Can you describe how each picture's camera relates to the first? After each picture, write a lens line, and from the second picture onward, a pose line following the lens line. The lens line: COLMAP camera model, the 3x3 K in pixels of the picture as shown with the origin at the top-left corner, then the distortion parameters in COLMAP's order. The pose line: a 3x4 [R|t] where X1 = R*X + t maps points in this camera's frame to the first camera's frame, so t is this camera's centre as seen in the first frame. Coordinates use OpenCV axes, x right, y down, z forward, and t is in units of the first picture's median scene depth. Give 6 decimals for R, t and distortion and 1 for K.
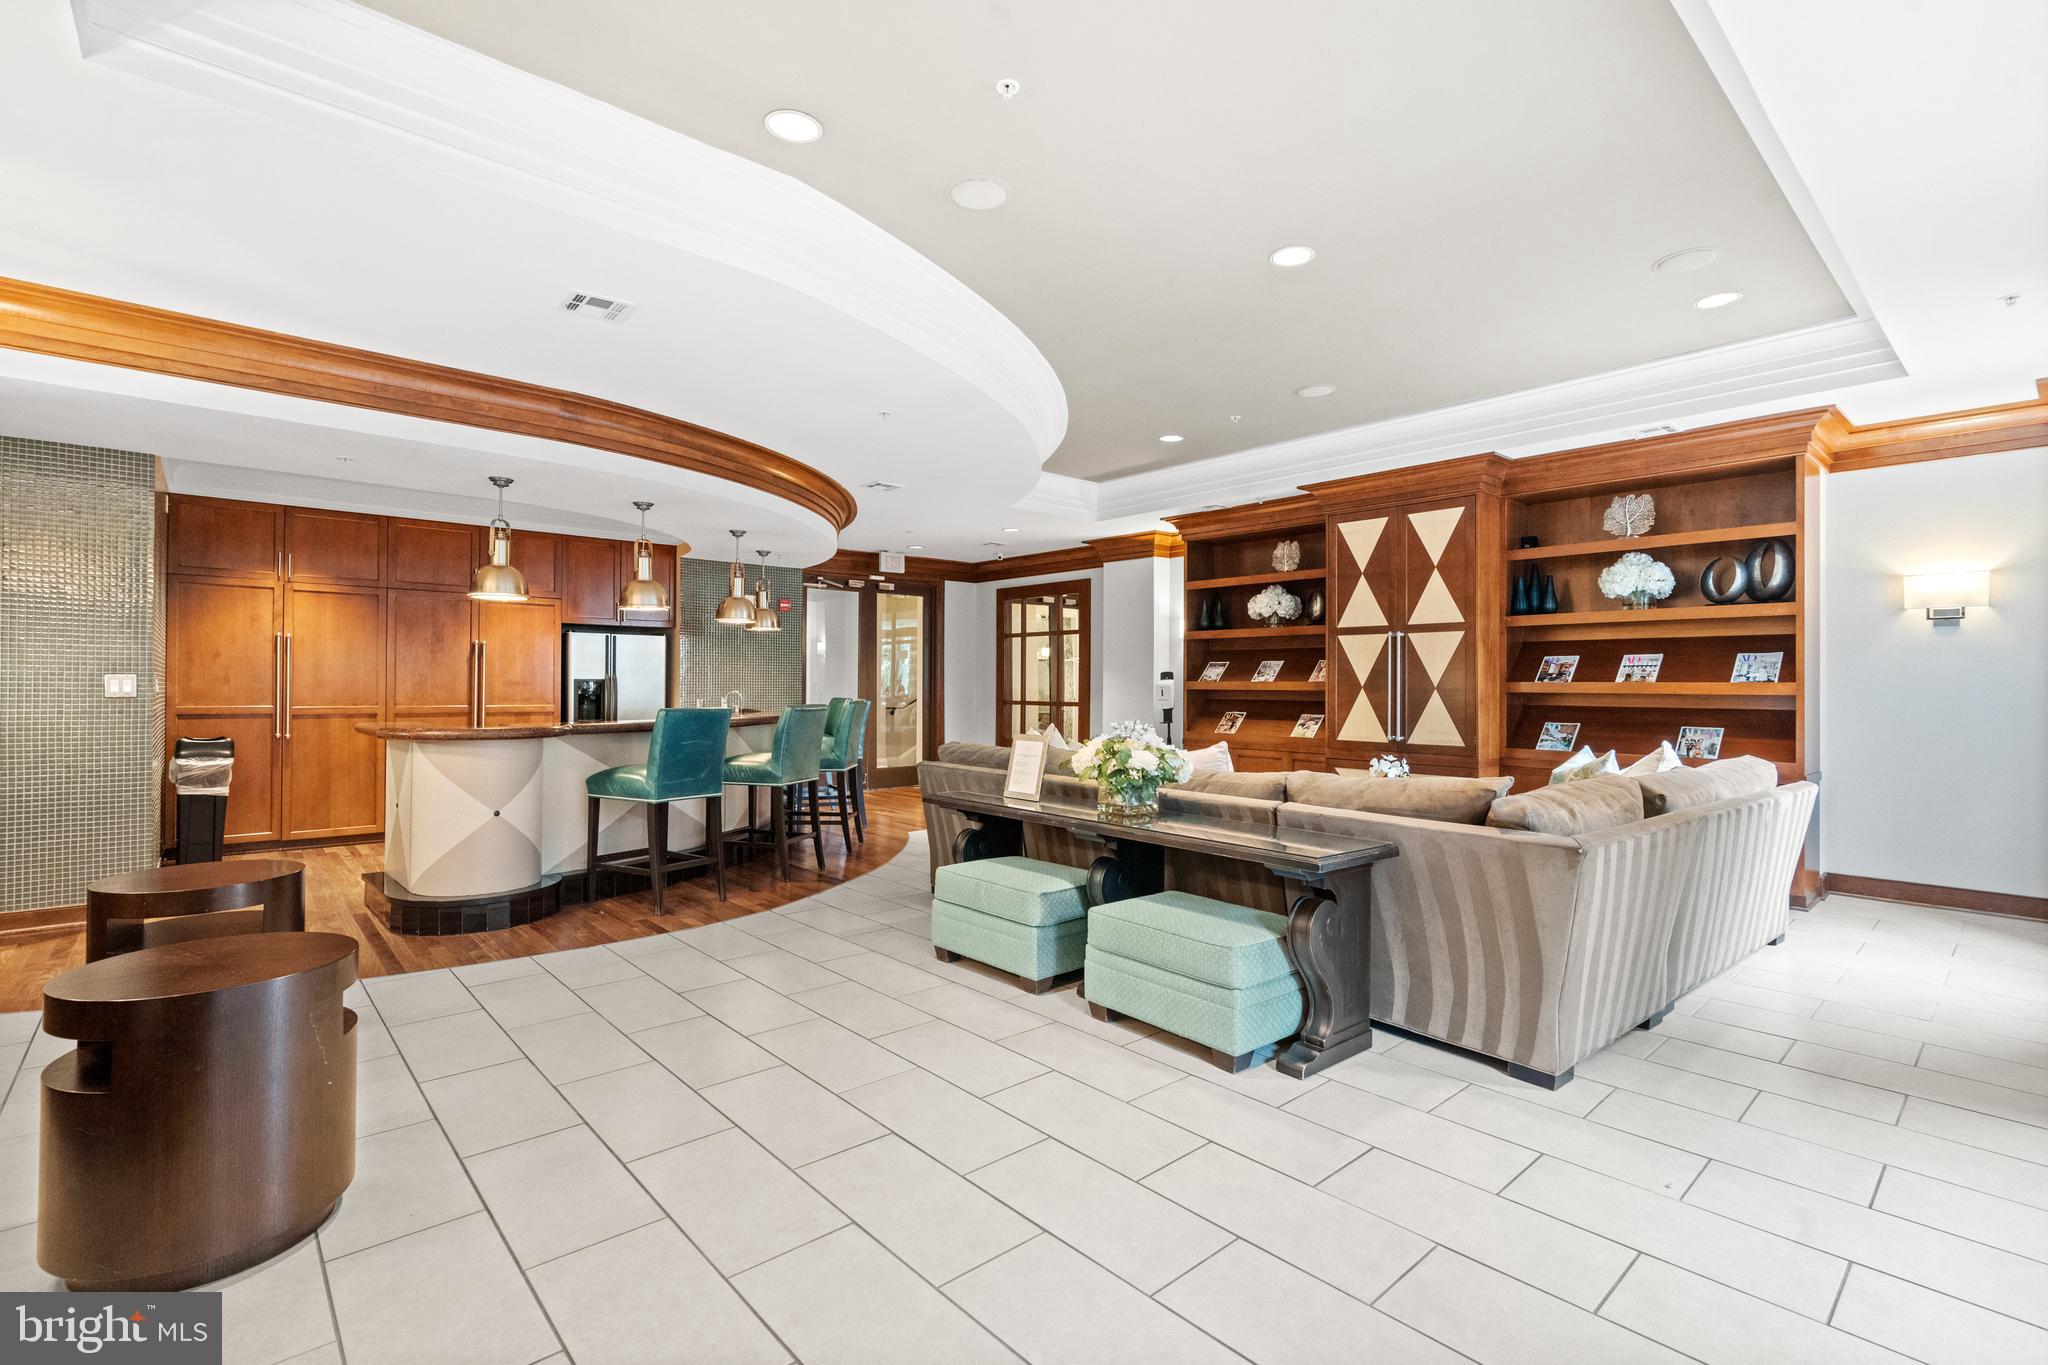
lens RADIAL K [[937.7, 0, 1028.6], [0, 937.7, 675.4], [0, 0, 1]] dist [-0.000676, 0.001120]
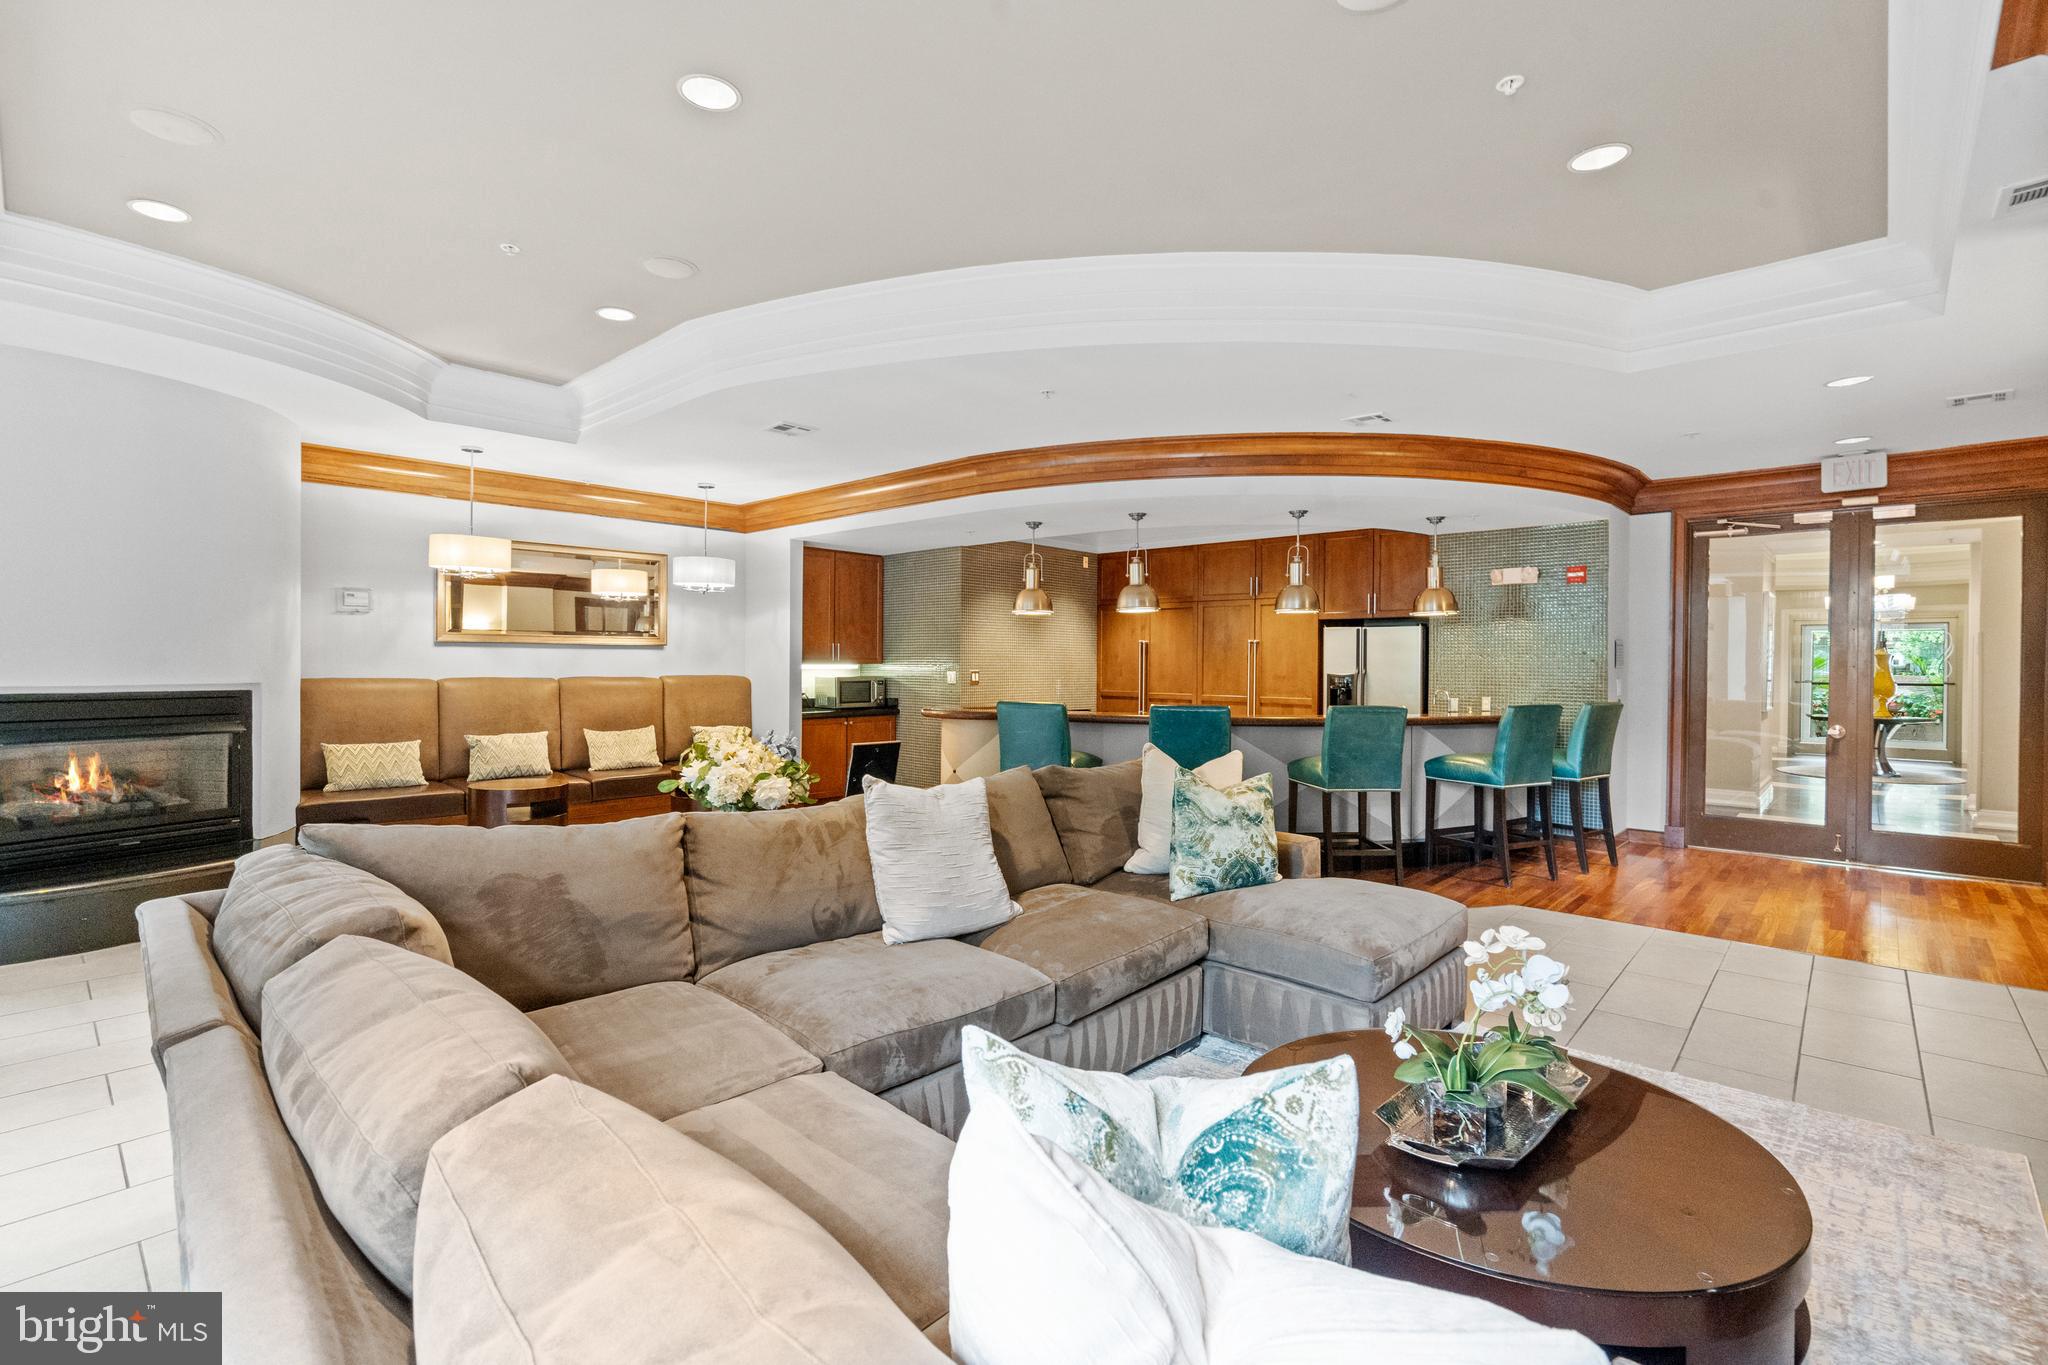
lens RADIAL K [[937.7, 0, 1027.8], [0, 937.7, 680.8], [0, 0, 1]] dist [-0.000676, 0.001120]
pose [[0.070143, 0.010515, -0.997482, 0.526642], [0.001443, 0.999942, 0.010642, -0.000011], [0.997536, -0.002186, 0.070124, 0.616324]]
